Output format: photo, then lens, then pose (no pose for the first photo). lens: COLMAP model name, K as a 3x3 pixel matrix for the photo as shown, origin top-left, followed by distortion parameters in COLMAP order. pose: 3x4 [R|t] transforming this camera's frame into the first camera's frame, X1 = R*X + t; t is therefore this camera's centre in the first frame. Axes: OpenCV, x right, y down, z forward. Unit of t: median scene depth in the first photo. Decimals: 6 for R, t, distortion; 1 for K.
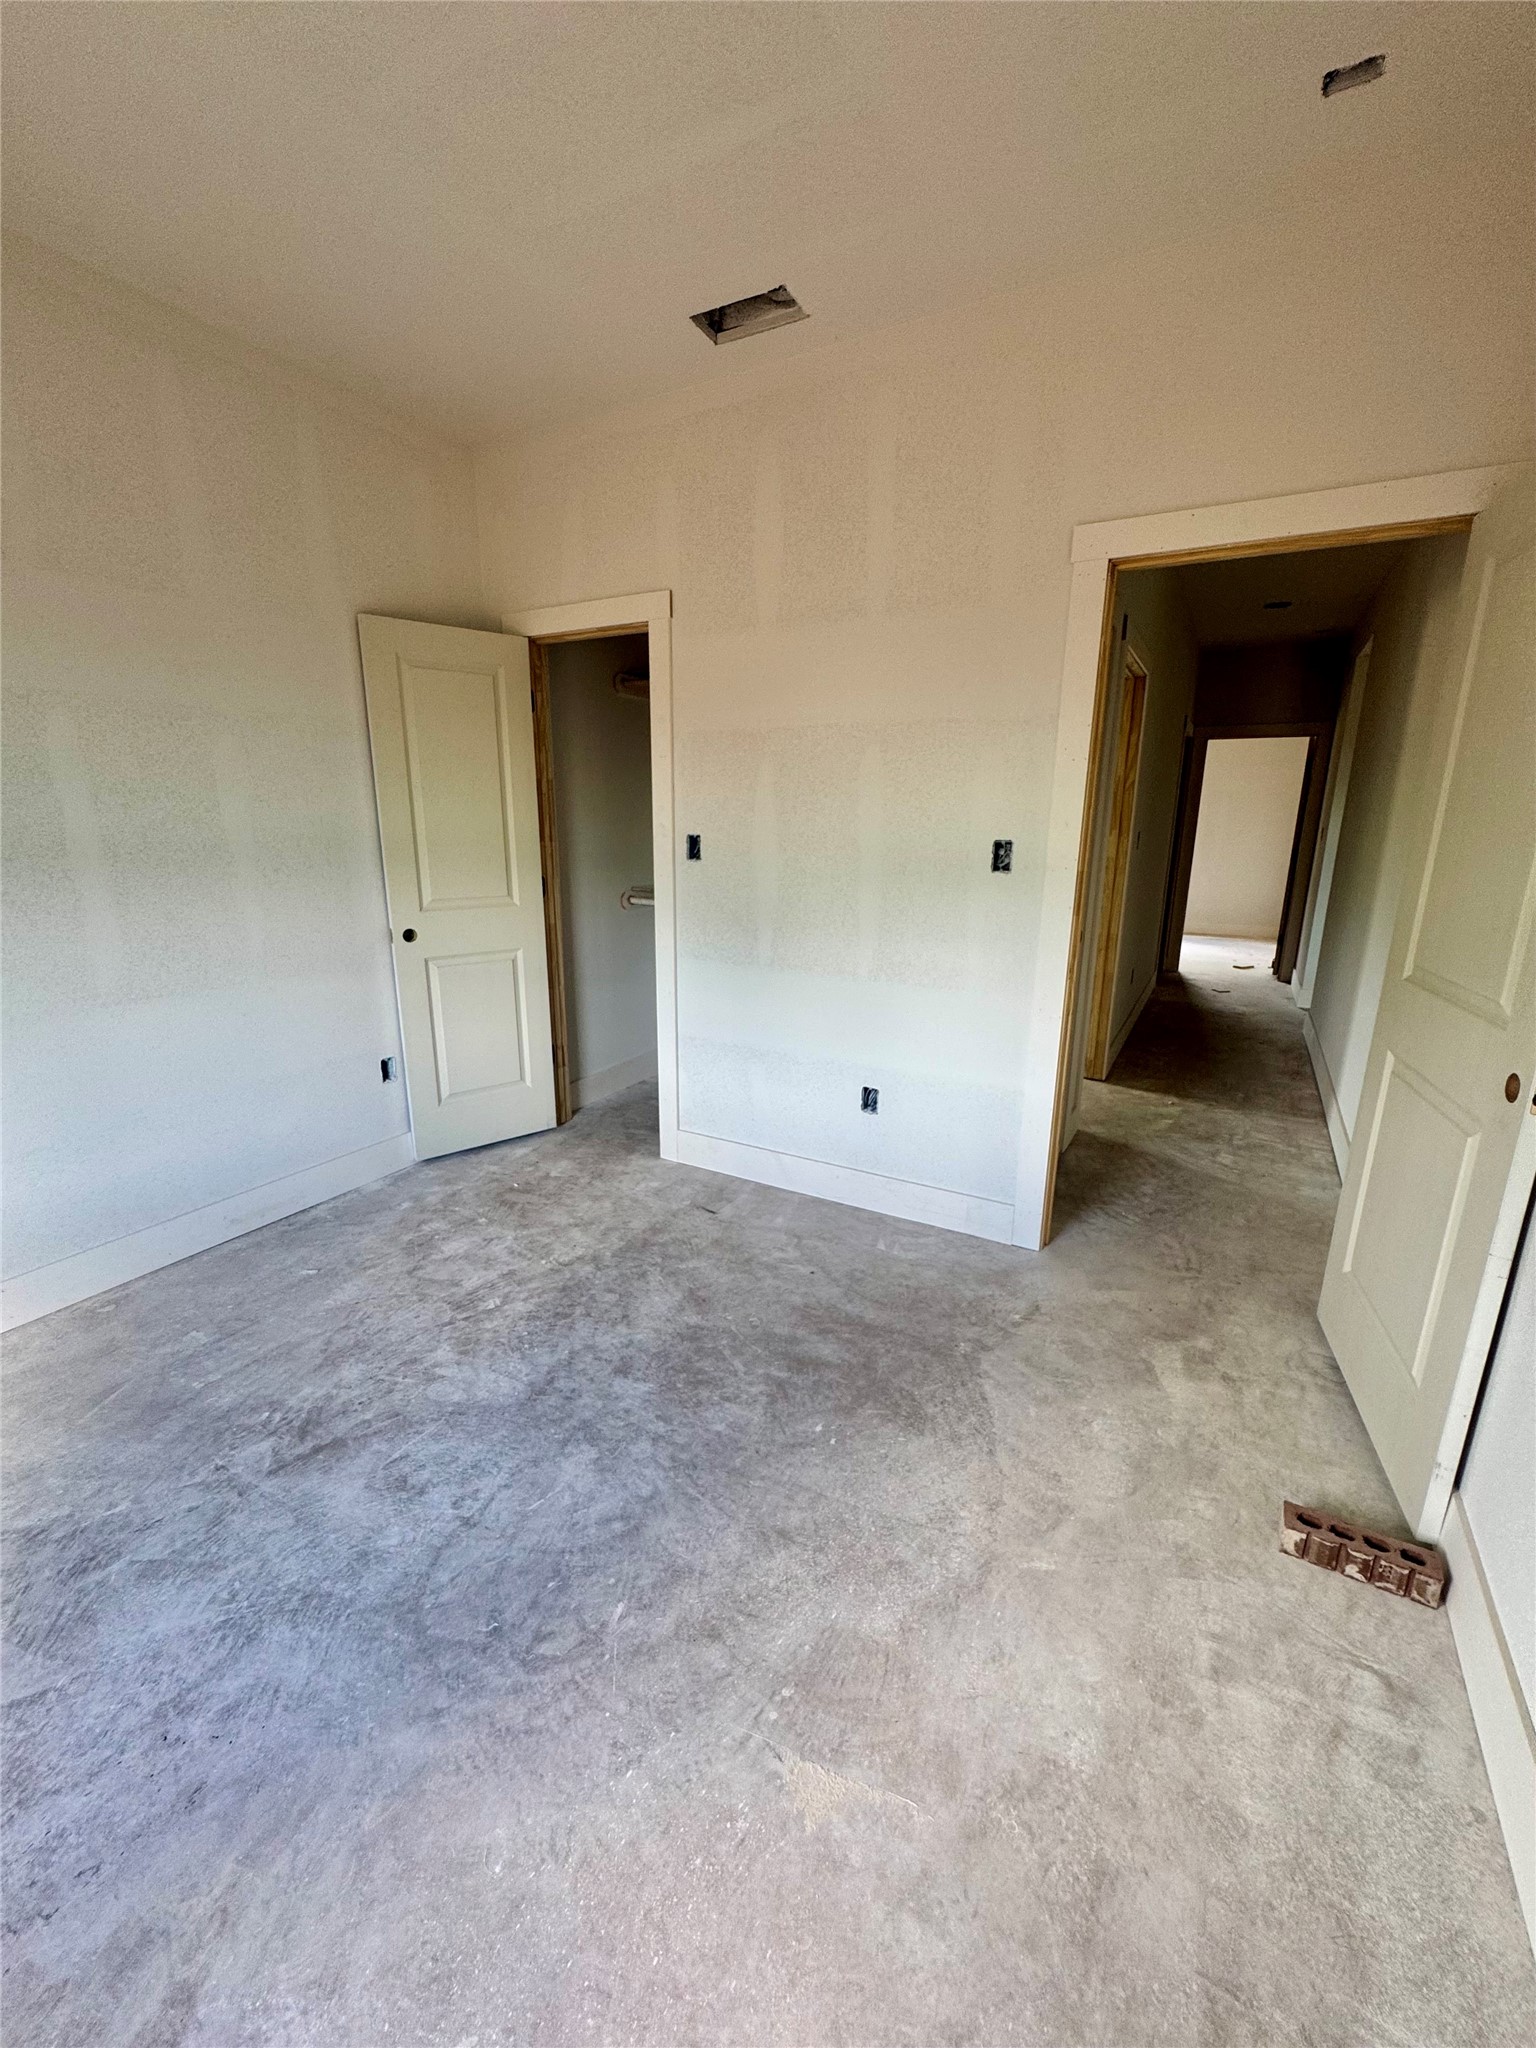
lens RADIAL K [[824.2, 0, 767.9], [0, 824.2, 1025.2], [0, 0, 1]] dist [-0.003291, -0.000171]
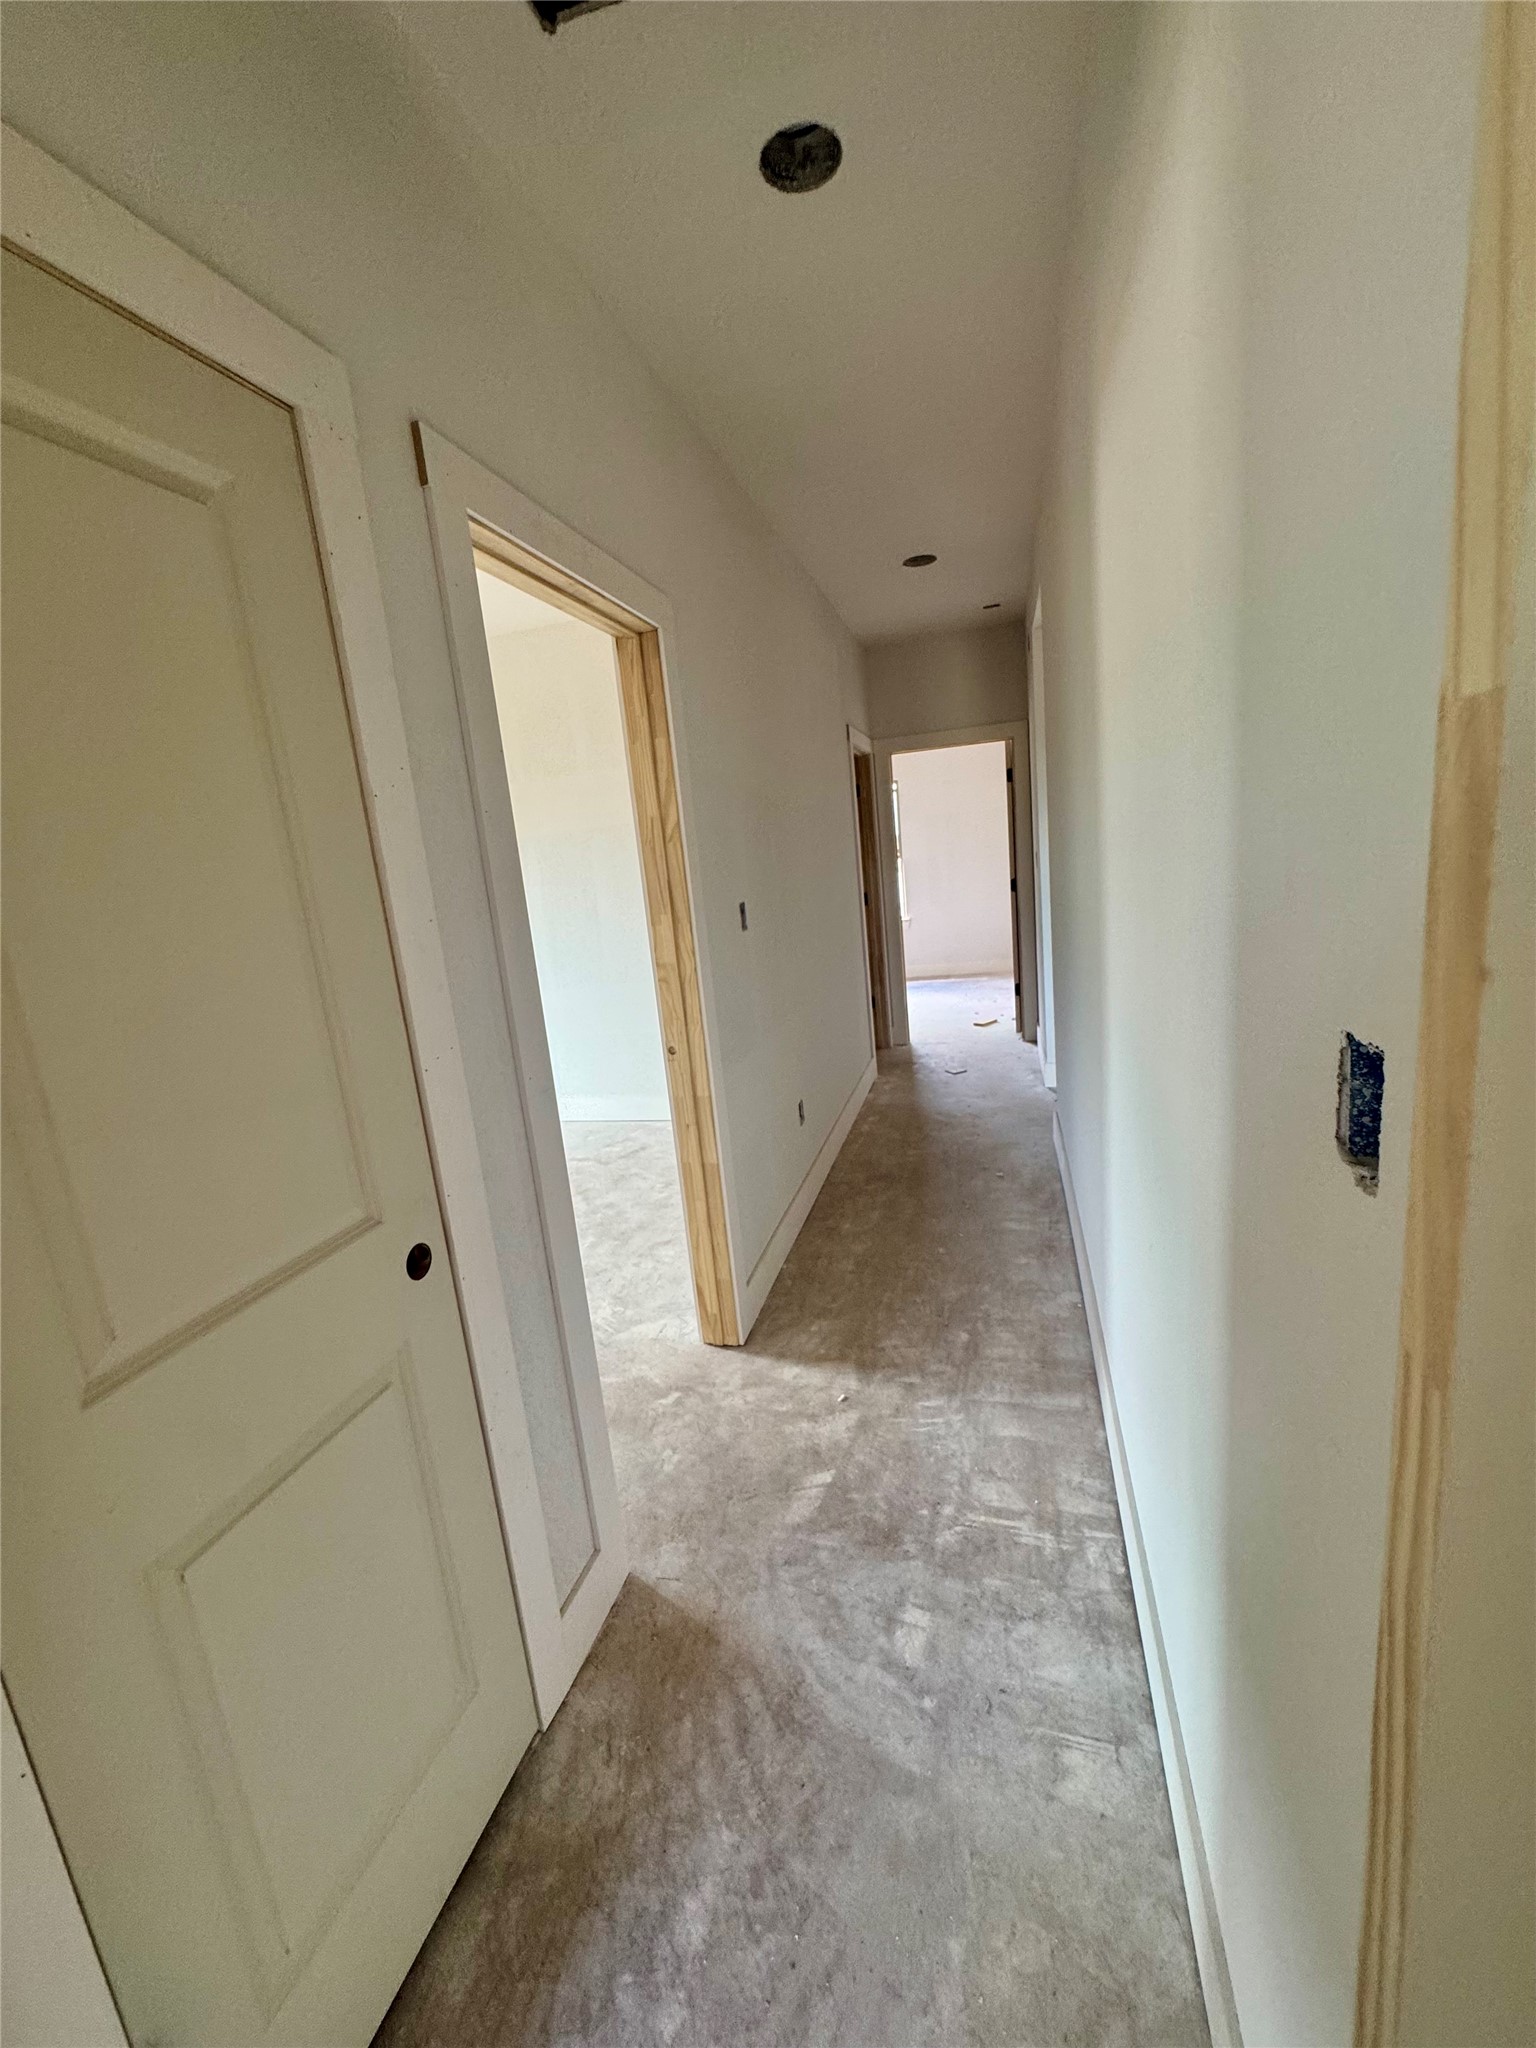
lens RADIAL K [[824.2, 0, 767.5], [0, 824.2, 1021.7], [0, 0, 1]] dist [-0.003291, -0.000171]
pose [[0.965519, -0.141069, 0.218800, 0.358408], [0.153861, 0.987179, -0.042485, -0.134149], [-0.210001, 0.074685, 0.974844, 0.464155]]
